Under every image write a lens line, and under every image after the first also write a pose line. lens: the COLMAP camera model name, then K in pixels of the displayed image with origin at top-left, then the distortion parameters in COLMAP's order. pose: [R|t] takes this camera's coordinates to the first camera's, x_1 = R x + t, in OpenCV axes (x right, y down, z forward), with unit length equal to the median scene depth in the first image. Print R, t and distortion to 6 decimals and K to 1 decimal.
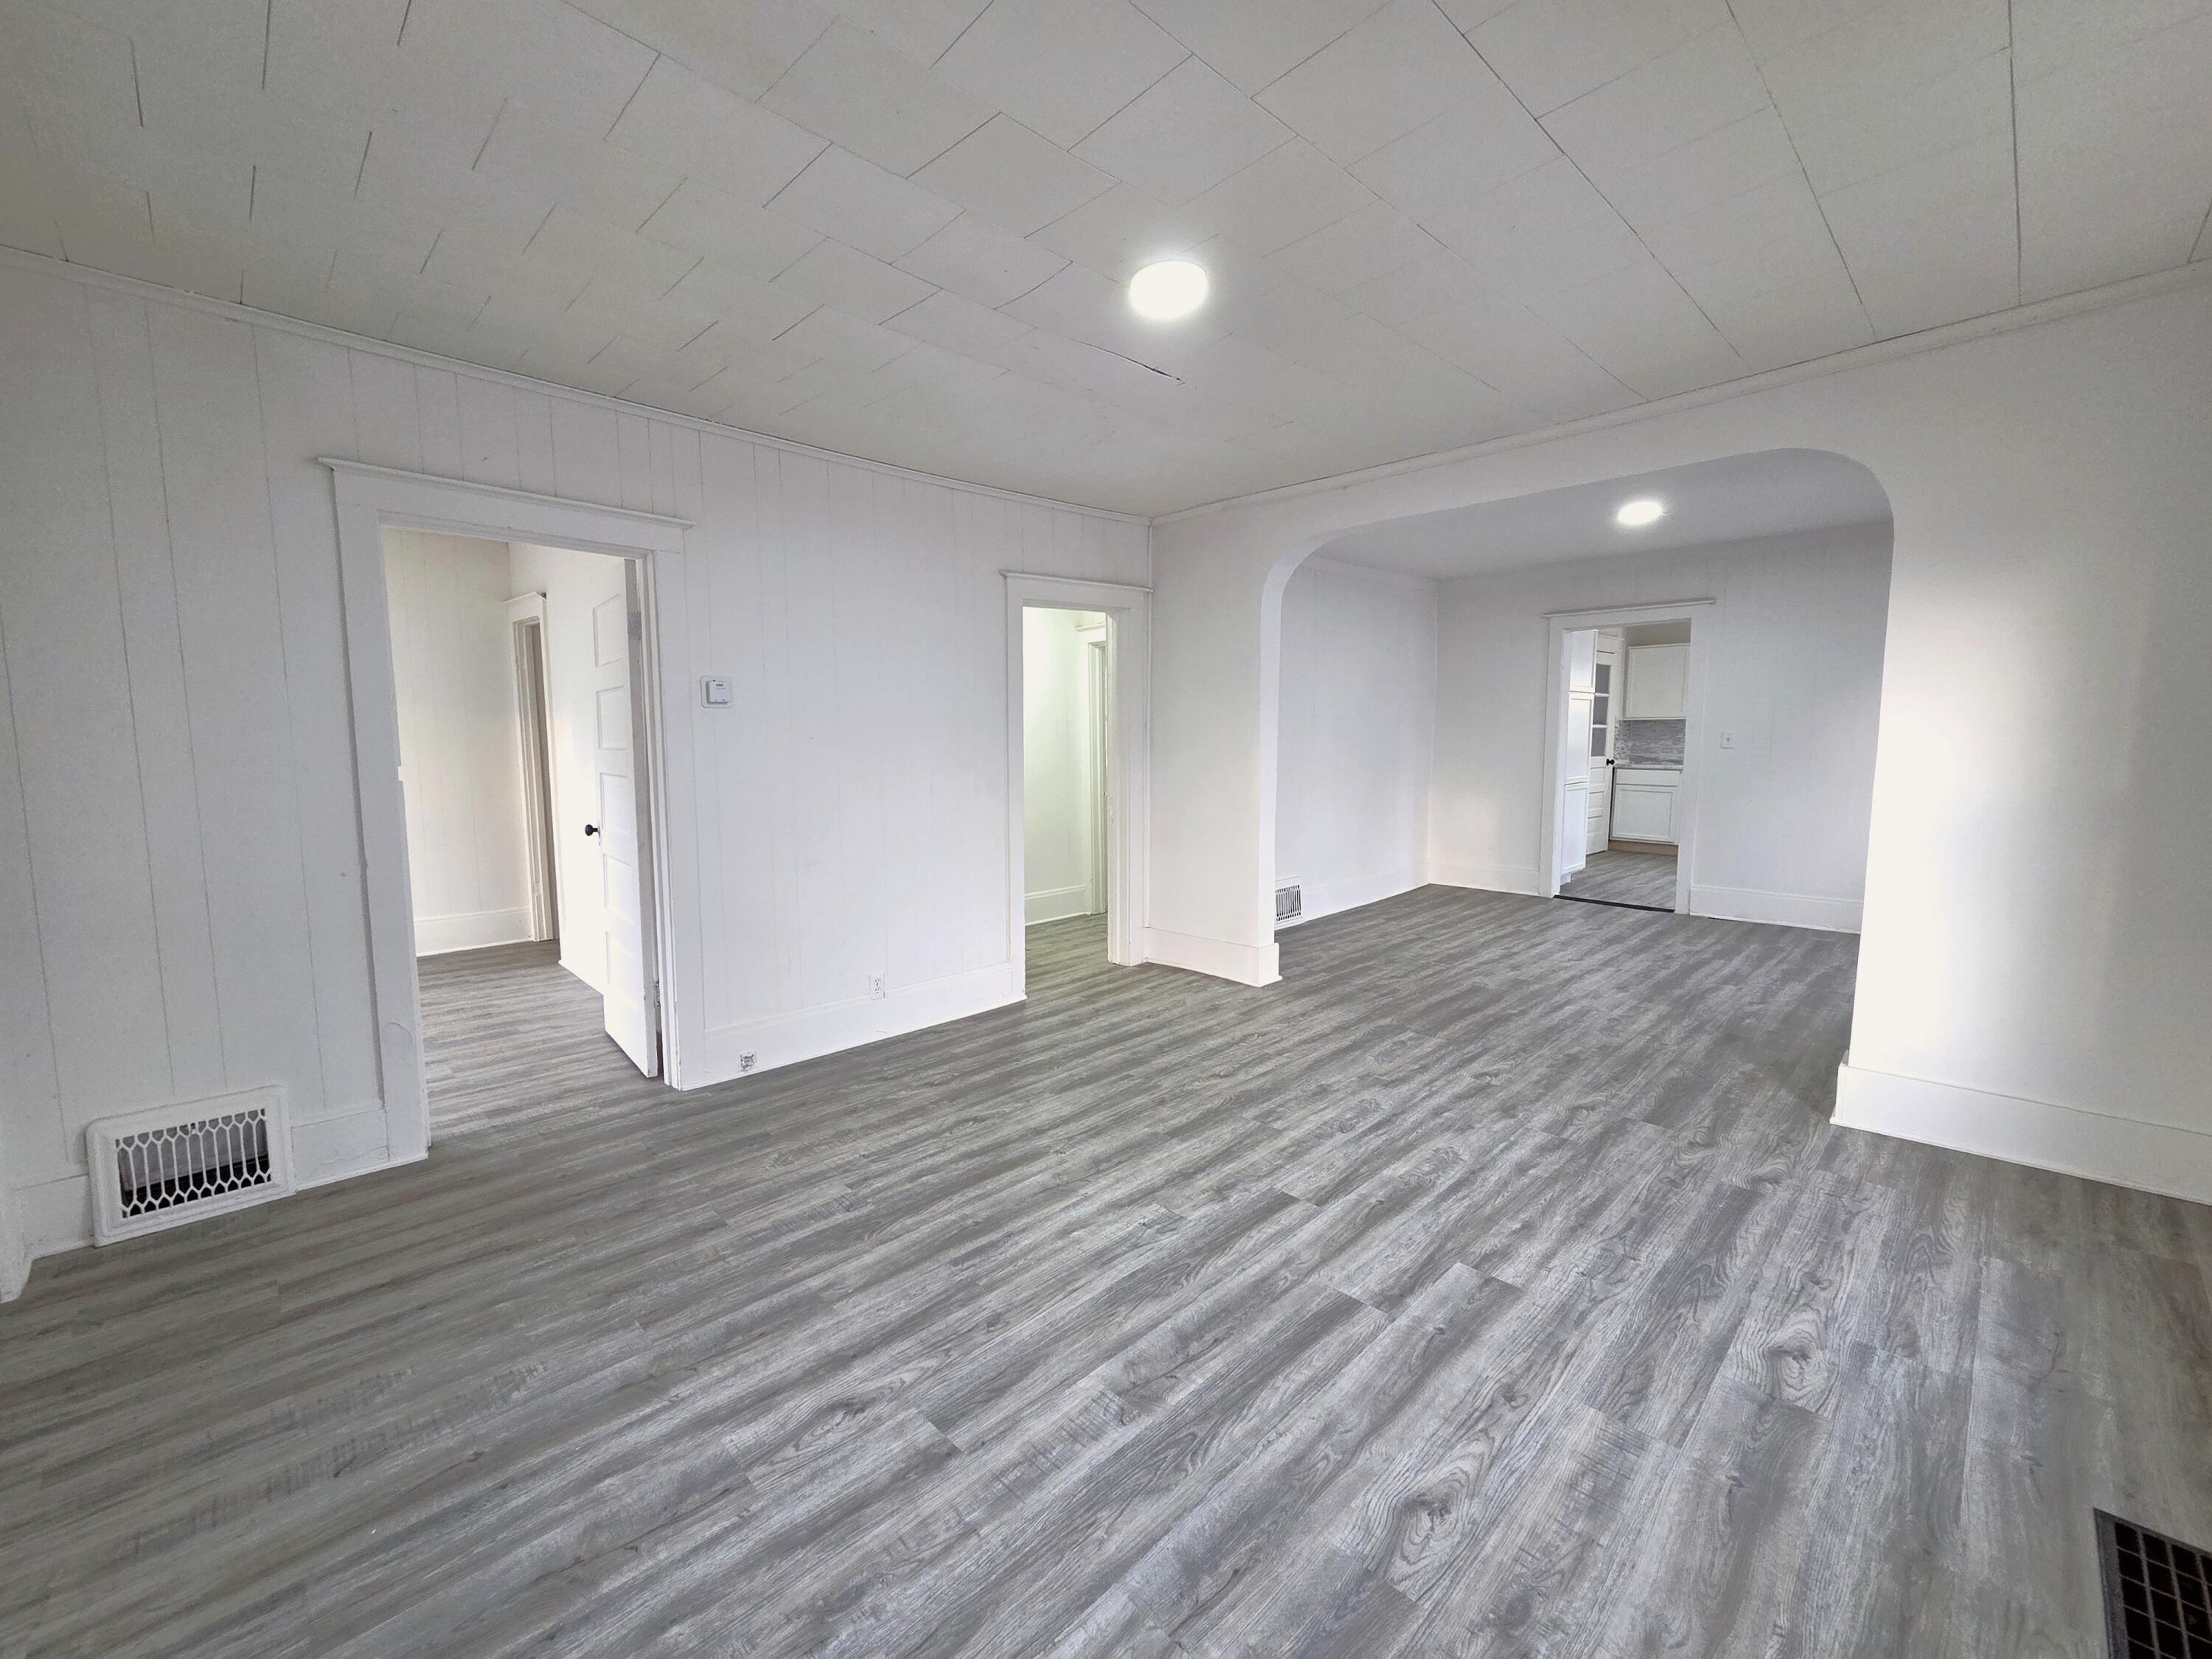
lens RADIAL K [[904.4, 0, 1096.4], [0, 904.4, 826.4], [0, 0, 1]] dist [0.001430, -0.000553]
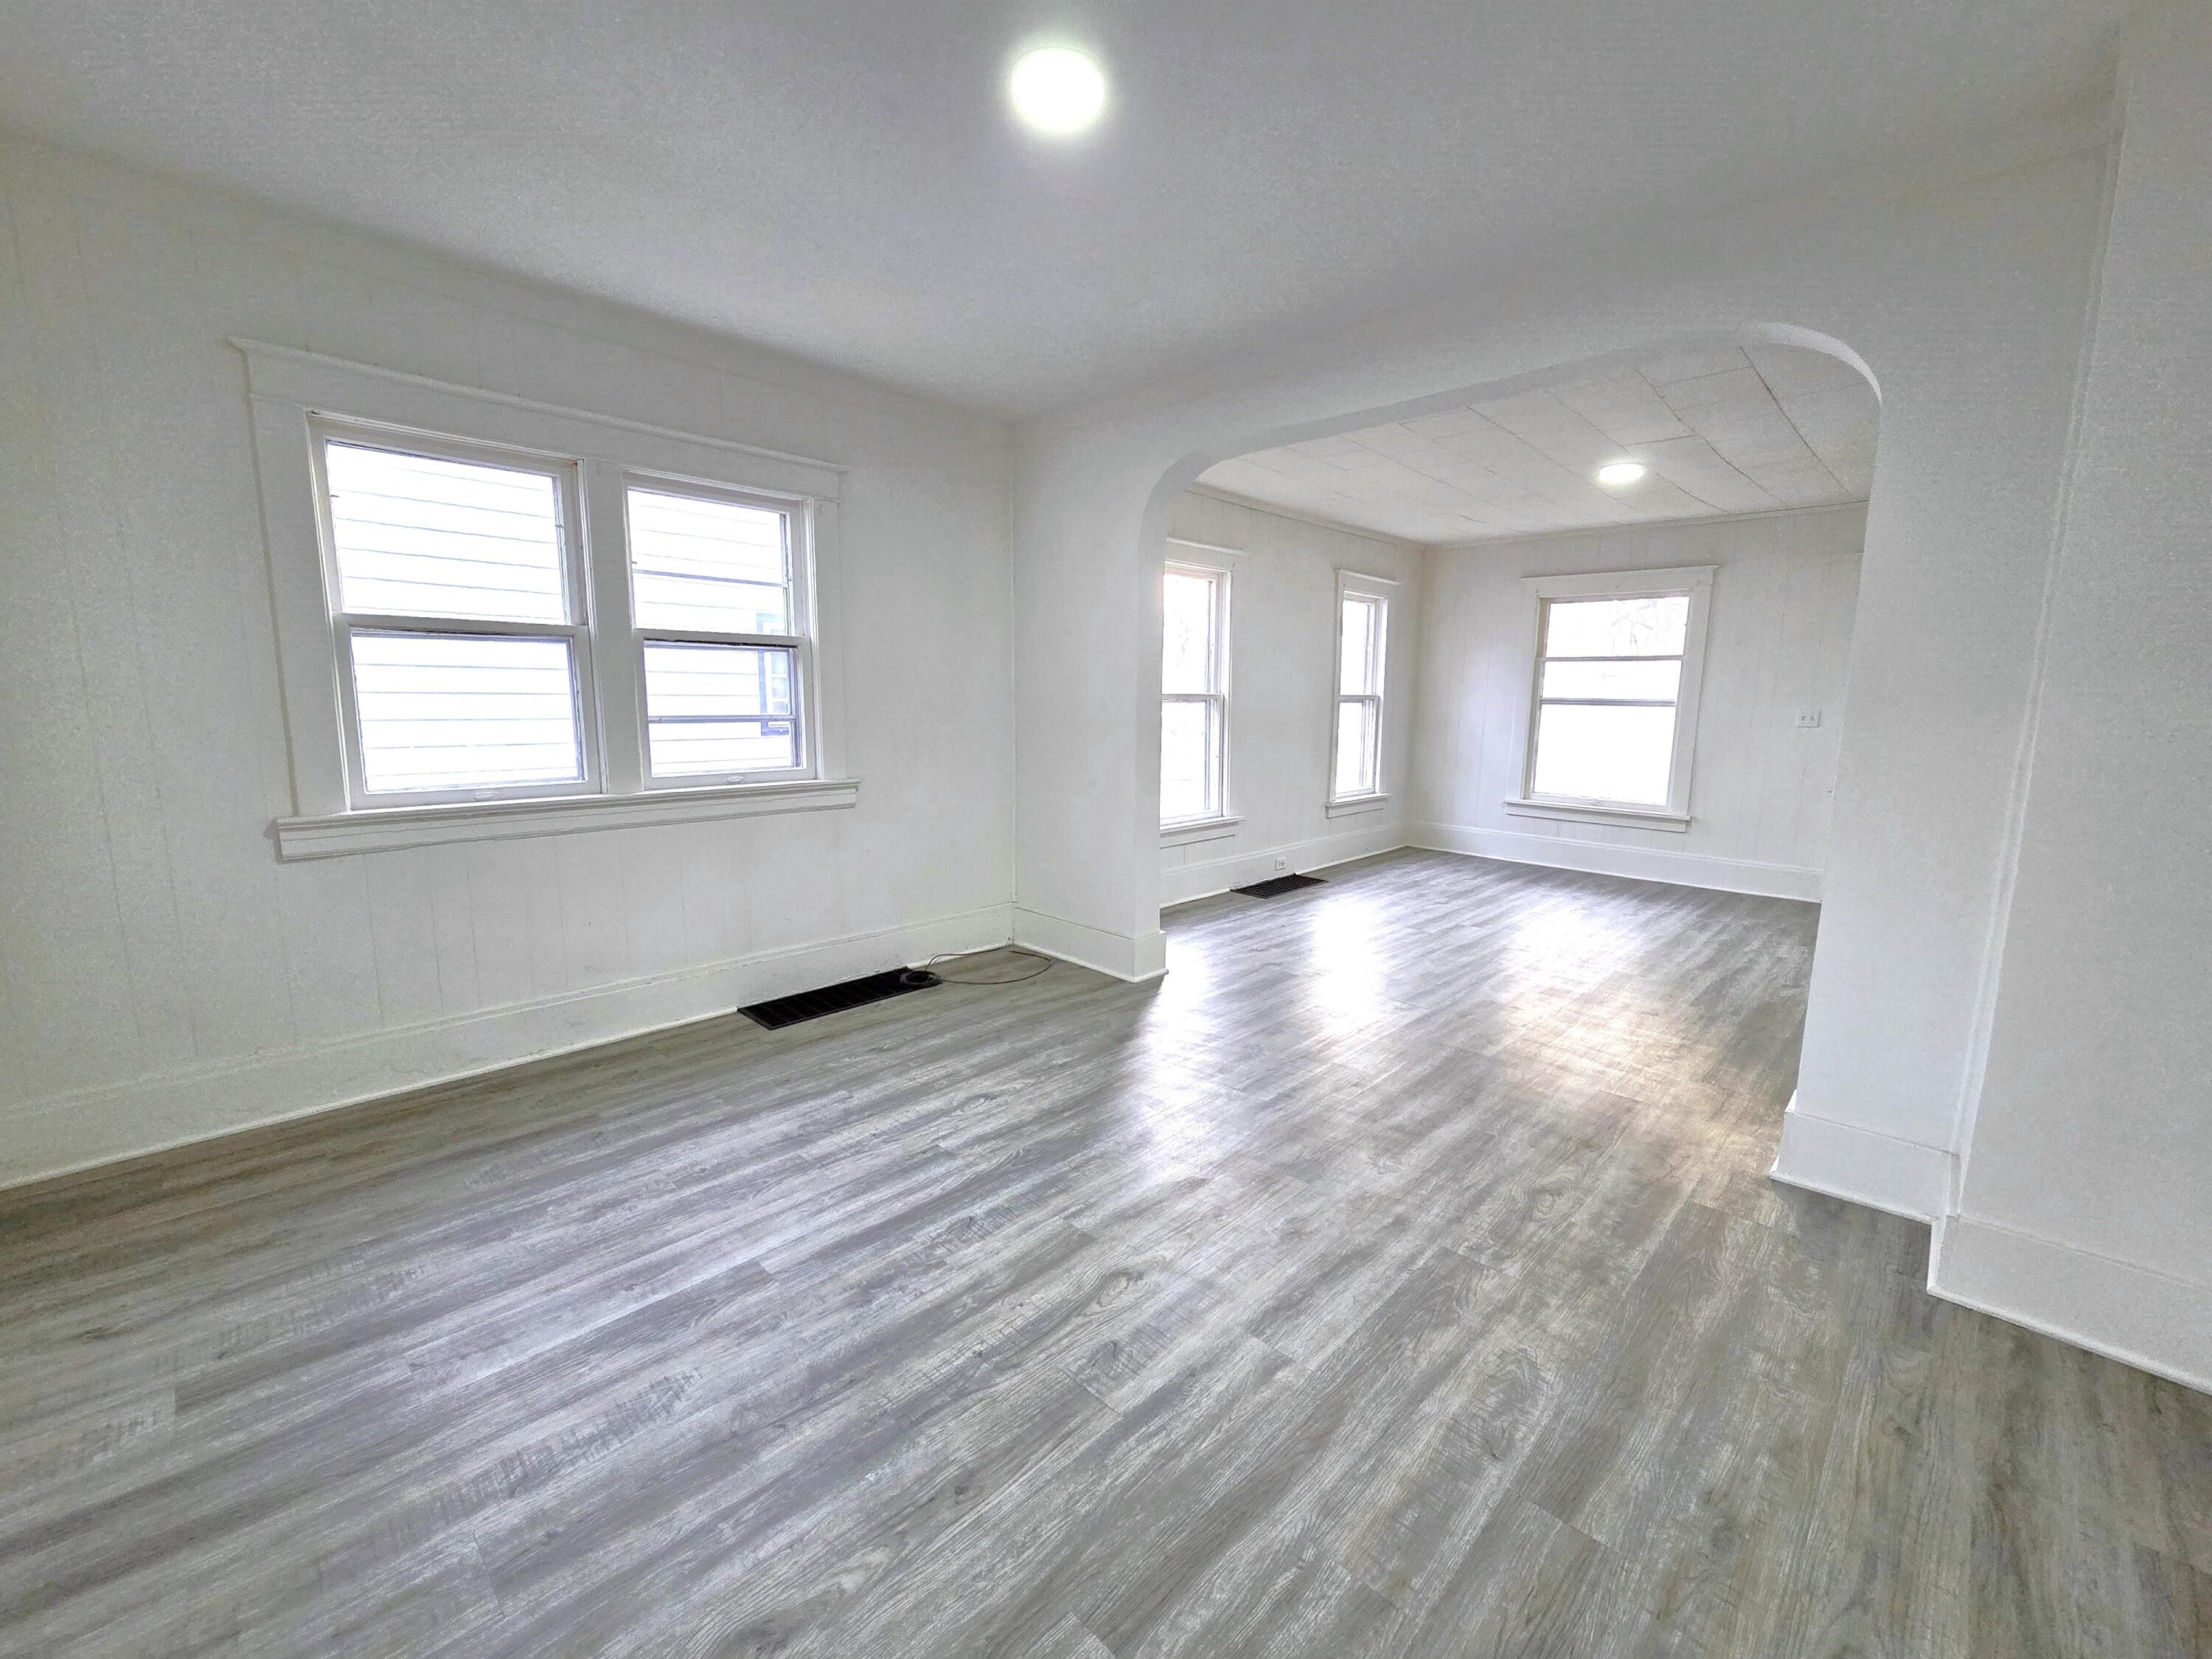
lens RADIAL K [[904.4, 0, 1096.4], [0, 904.4, 826.4], [0, 0, 1]] dist [0.001430, -0.000553]
pose [[-0.999794, -0.000255, -0.020273, 1.165974], [-0.005226, 0.969379, 0.245516, -0.285794], [0.019589, 0.245571, -0.969181, 2.824289]]
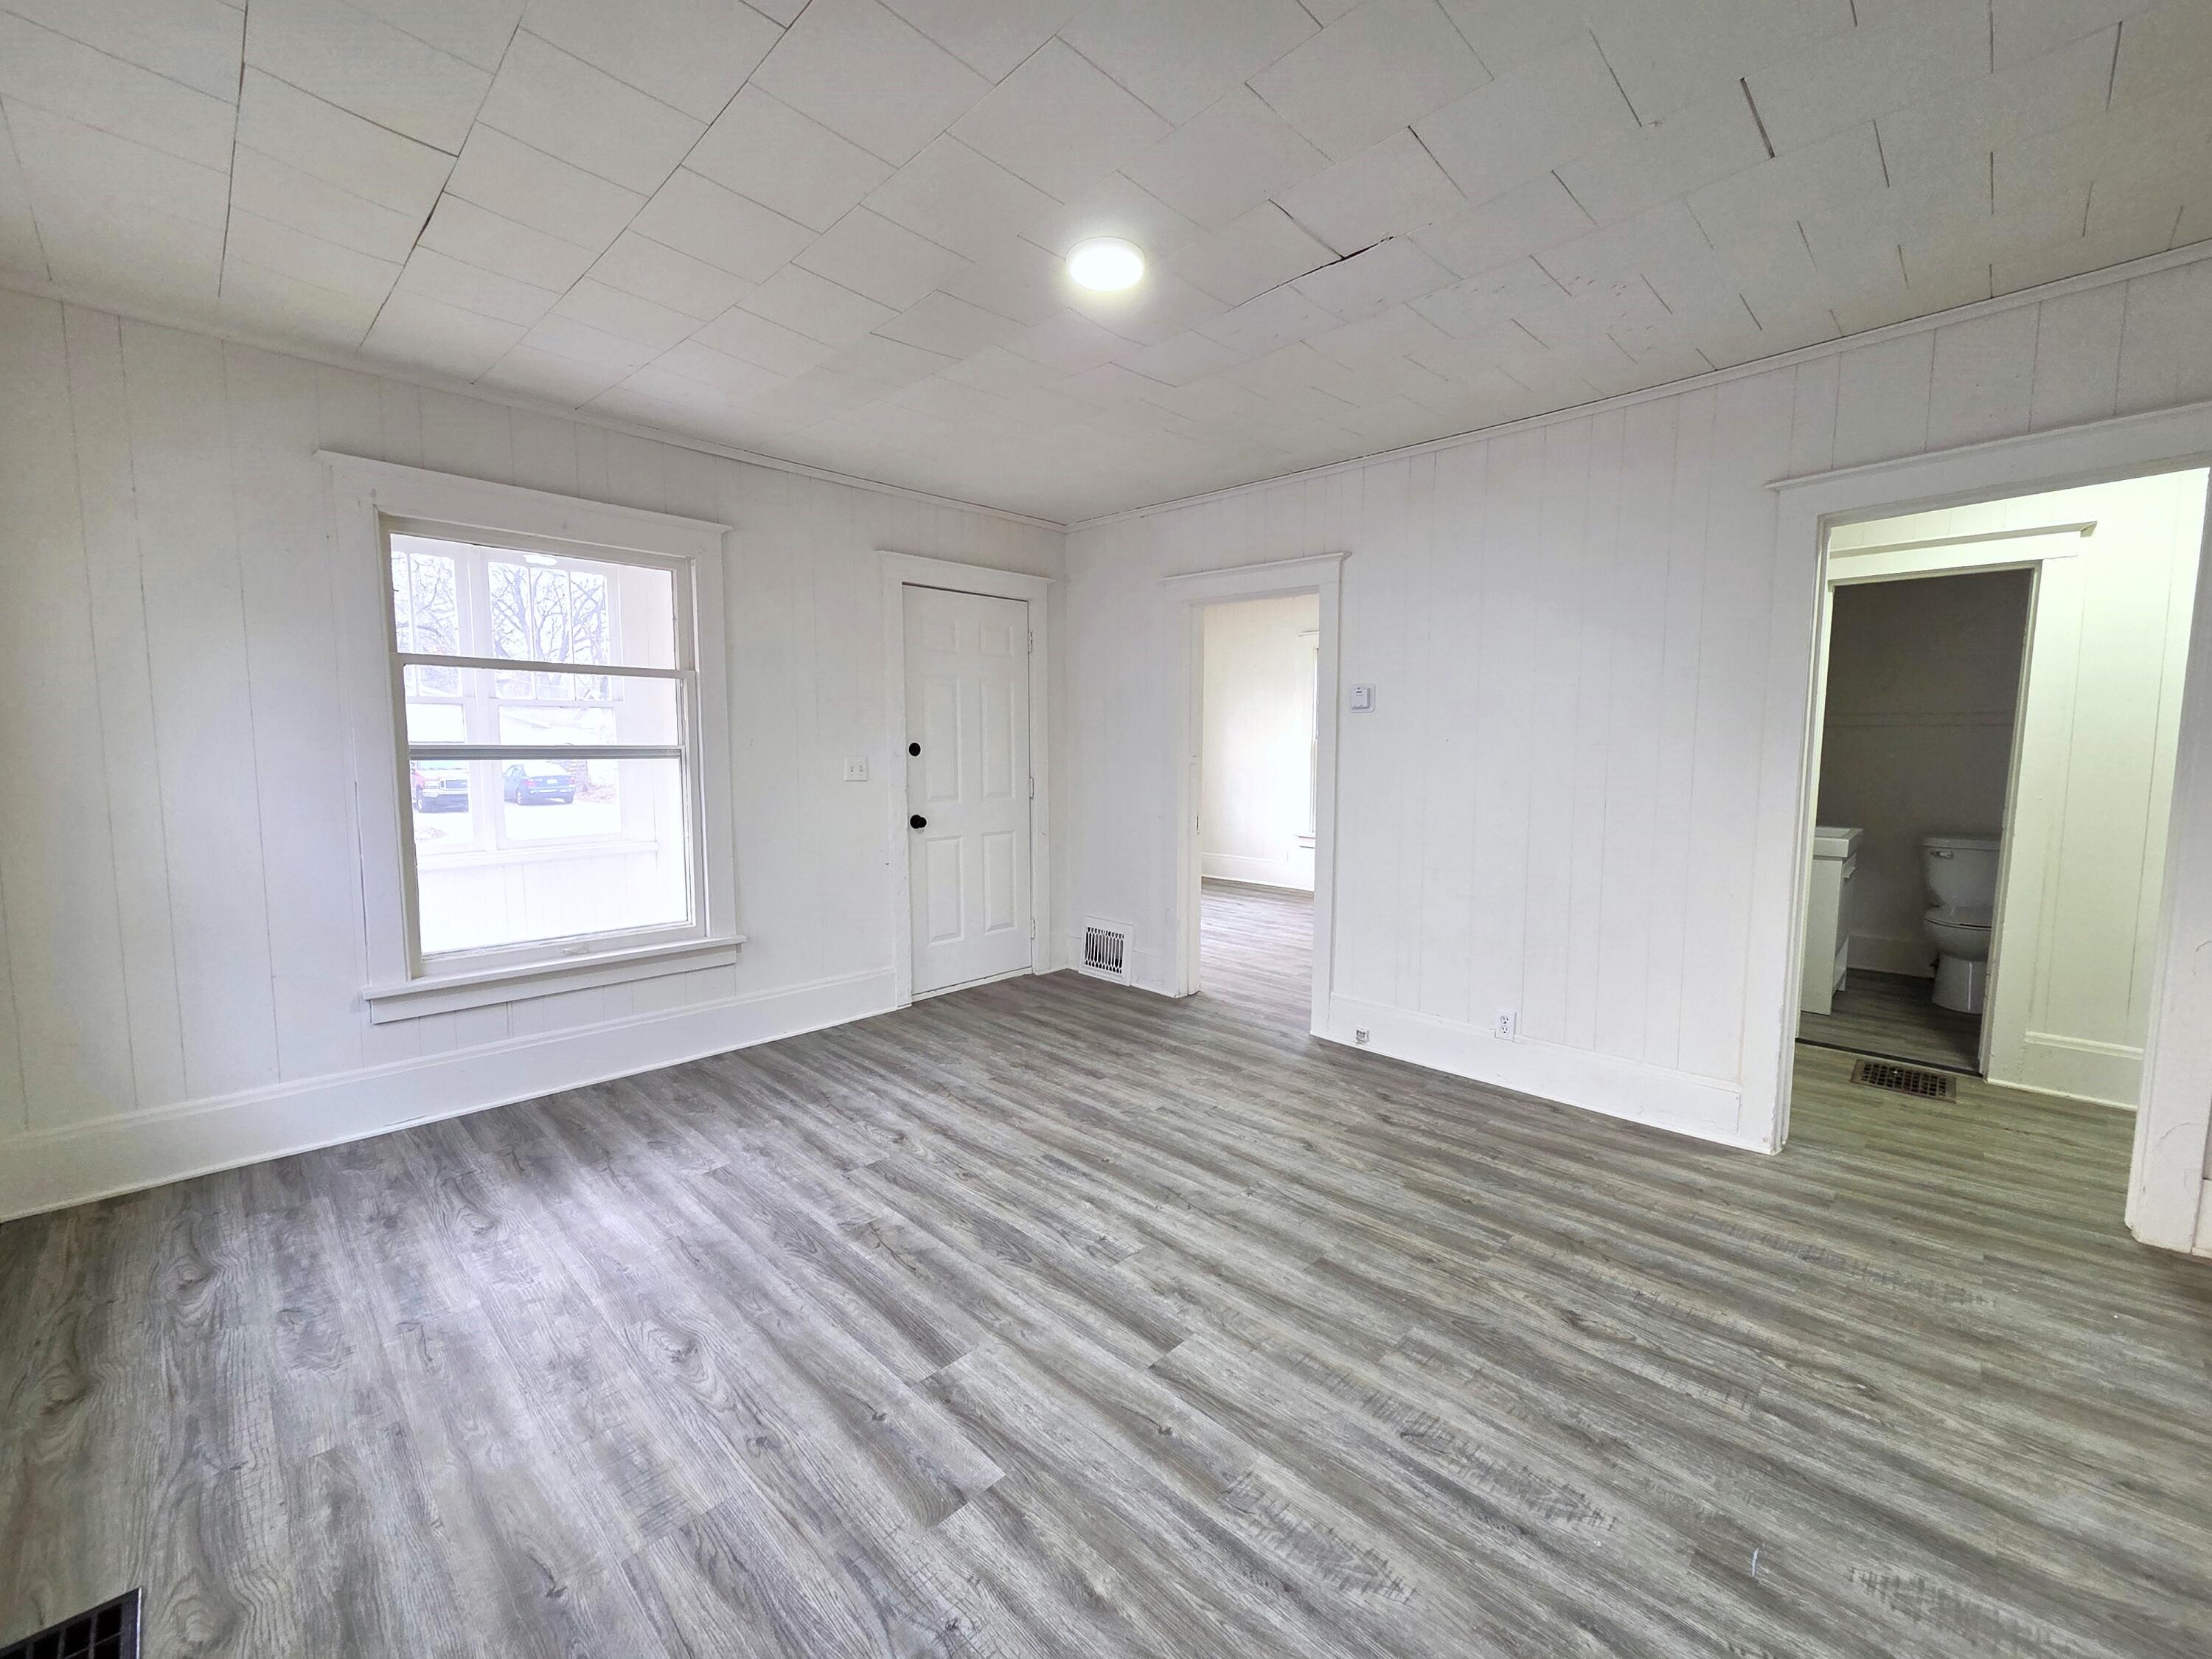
lens RADIAL K [[904.4, 0, 1096.4], [0, 904.4, 826.4], [0, 0, 1]] dist [0.001430, -0.000553]
pose [[0.016319, 0.102392, -0.994610, 0.978216], [-0.102058, 0.989718, 0.100214, -0.098449], [0.994645, 0.099872, 0.026601, 0.921238]]
